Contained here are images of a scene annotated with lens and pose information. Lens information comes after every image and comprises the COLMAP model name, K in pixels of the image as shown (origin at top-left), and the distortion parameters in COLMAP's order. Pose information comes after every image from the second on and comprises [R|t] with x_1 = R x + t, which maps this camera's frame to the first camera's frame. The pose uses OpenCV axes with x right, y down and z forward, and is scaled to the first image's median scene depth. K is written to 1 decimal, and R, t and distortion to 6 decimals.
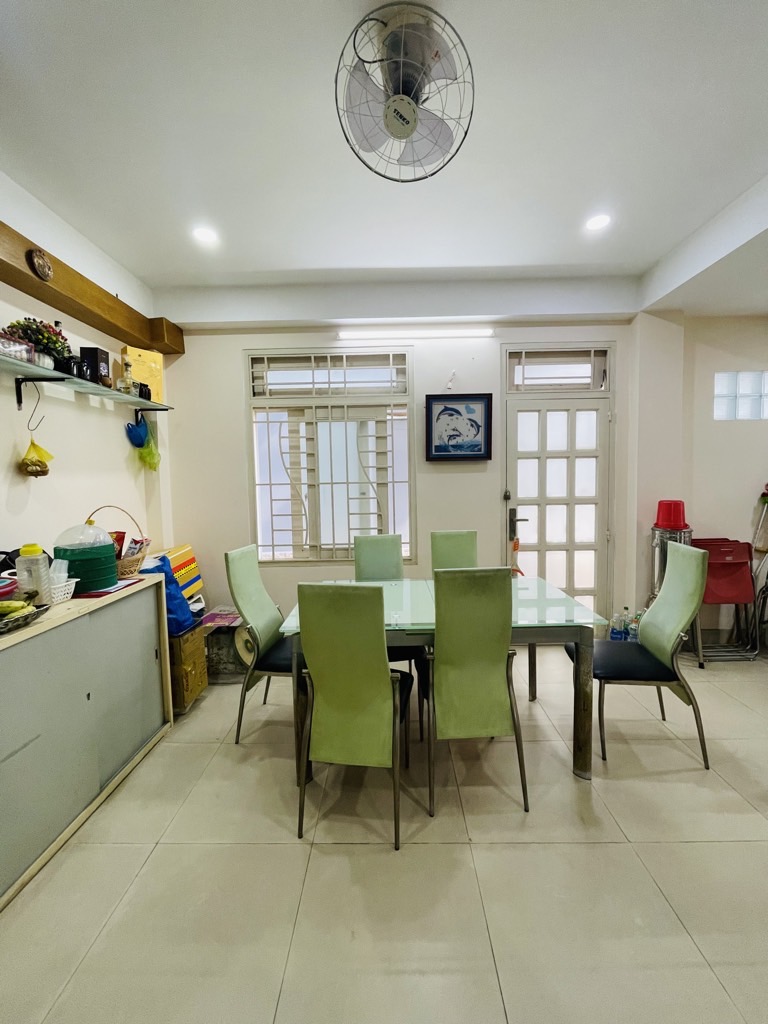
lens RADIAL K [[414.9, 0, 384.0], [0, 414.9, 512.0], [0, 0, 1]] dist [-0.000906, 0.000250]
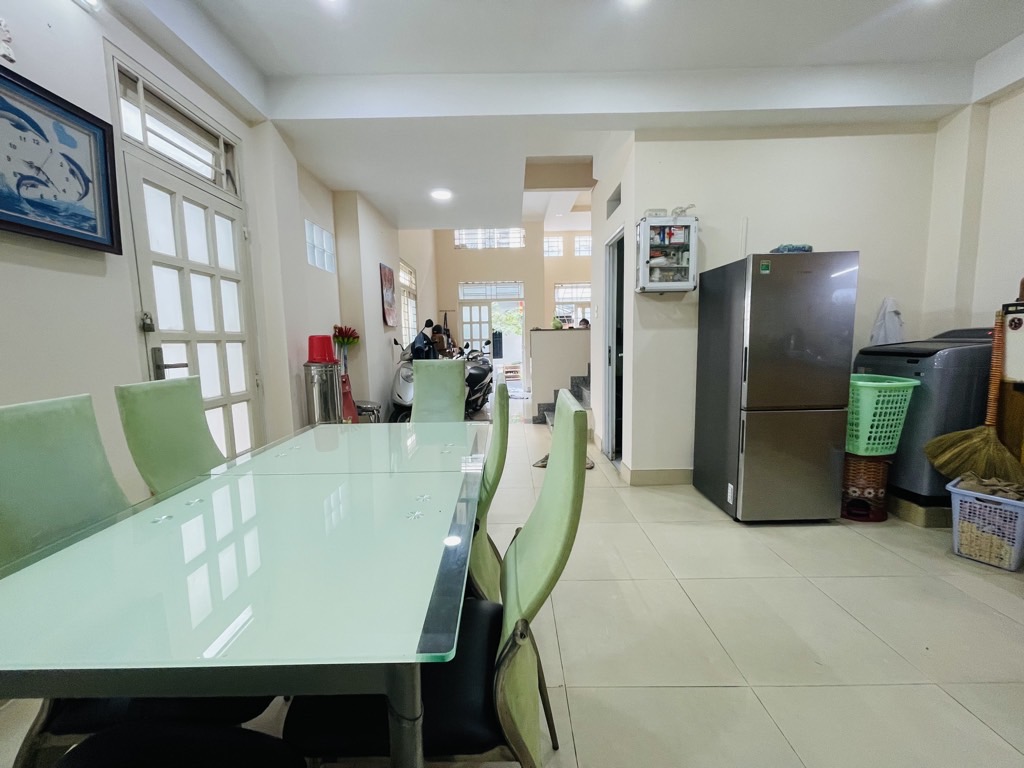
lens RADIAL K [[414.9, 0, 506.2], [0, 414.9, 385.1], [0, 0, 1]] dist [-0.000906, 0.000250]
pose [[-0.005008, -0.086000, 0.996283, -0.289336], [0.100983, 0.991159, 0.086065, 0.045056], [-0.994876, 0.101039, 0.003720, 0.520125]]
